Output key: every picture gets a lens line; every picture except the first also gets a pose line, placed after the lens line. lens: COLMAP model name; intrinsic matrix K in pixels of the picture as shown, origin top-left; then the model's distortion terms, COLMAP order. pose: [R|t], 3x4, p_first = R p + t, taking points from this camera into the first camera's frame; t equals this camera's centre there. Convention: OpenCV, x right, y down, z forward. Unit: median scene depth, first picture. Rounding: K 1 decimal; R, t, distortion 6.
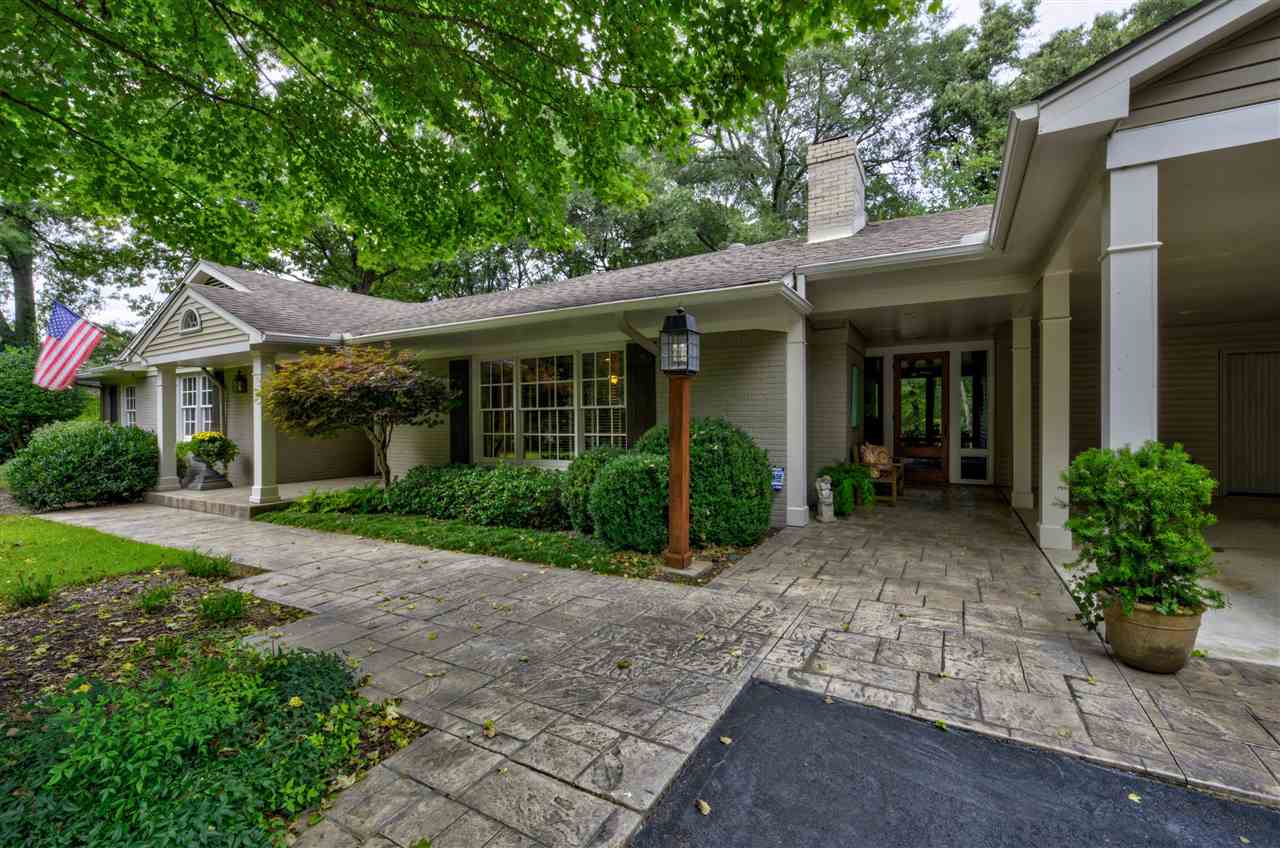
lens RADIAL K [[541.9, 0, 643.4], [0, 541.9, 424.1], [0, 0, 1]] dist [0.001777, -0.000716]
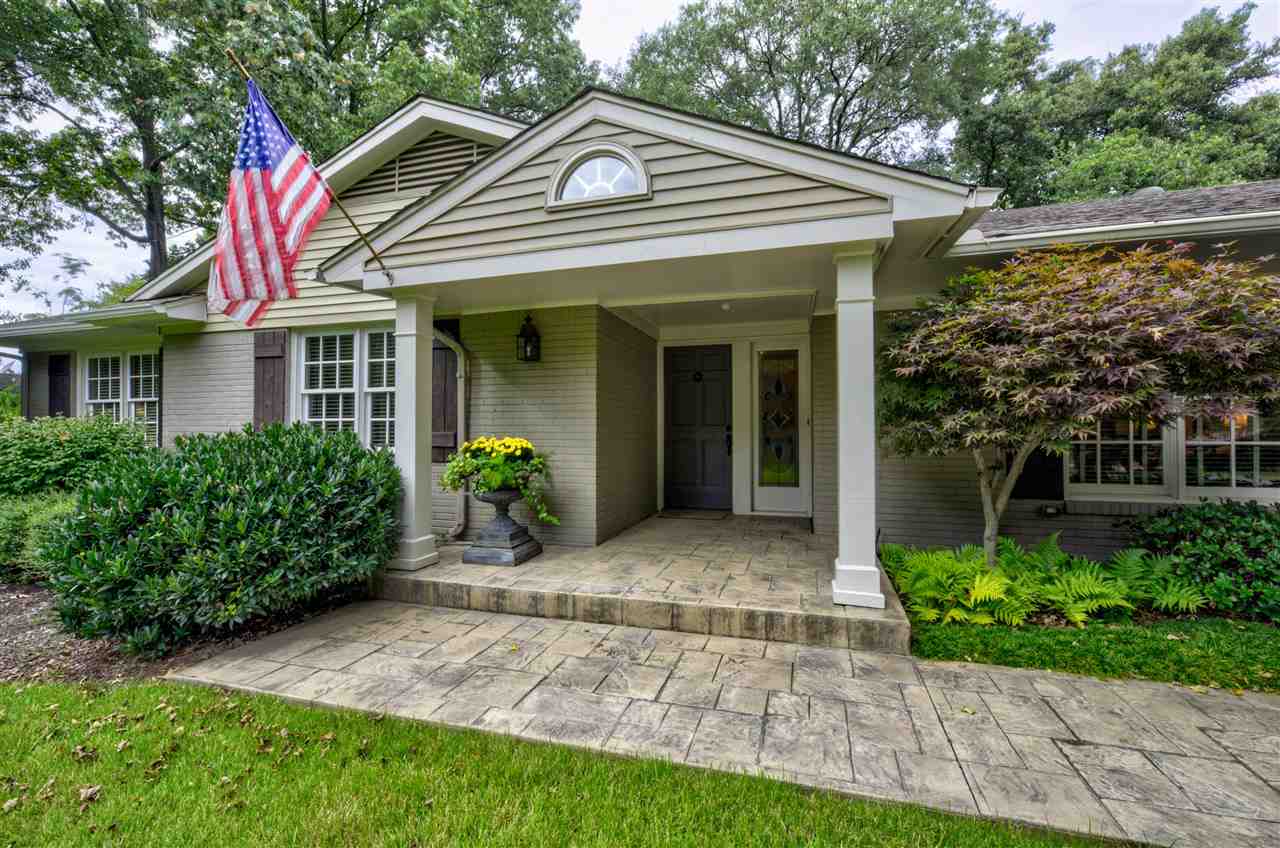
lens RADIAL K [[541.9, 0, 640.5], [0, 541.9, 423.6], [0, 0, 1]] dist [0.001777, -0.000716]
pose [[0.974481, 0.008196, 0.224321, -0.898360], [-0.003182, 0.999737, -0.022703, 0.013306], [-0.224448, 0.021410, 0.974251, 0.582059]]
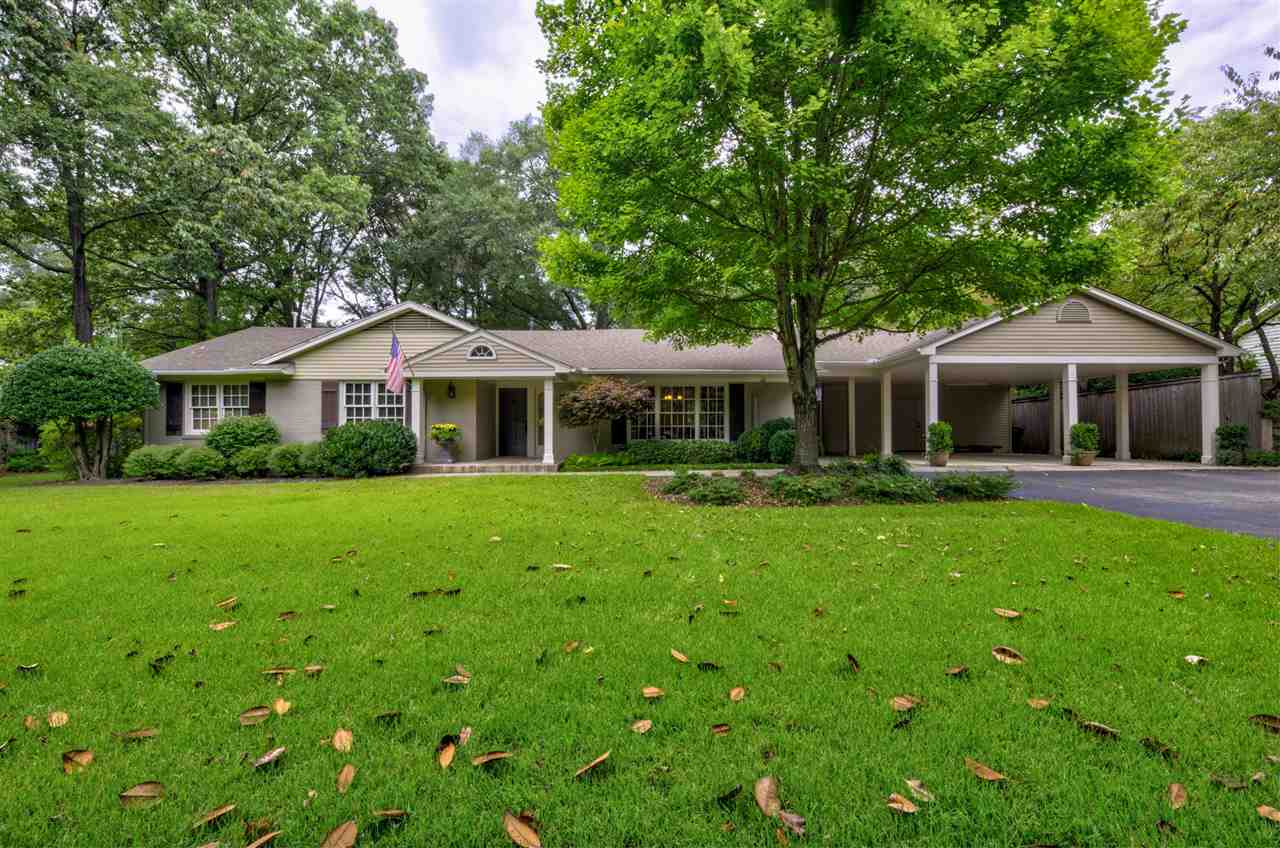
lens RADIAL K [[541.9, 0, 646.4], [0, 541.9, 427.2], [0, 0, 1]] dist [0.001777, -0.000716]
pose [[0.856906, 0.005430, 0.515444, -1.236668], [0.001122, 0.999923, -0.012399, 0.046807], [-0.515471, 0.011203, 0.856834, -0.590016]]
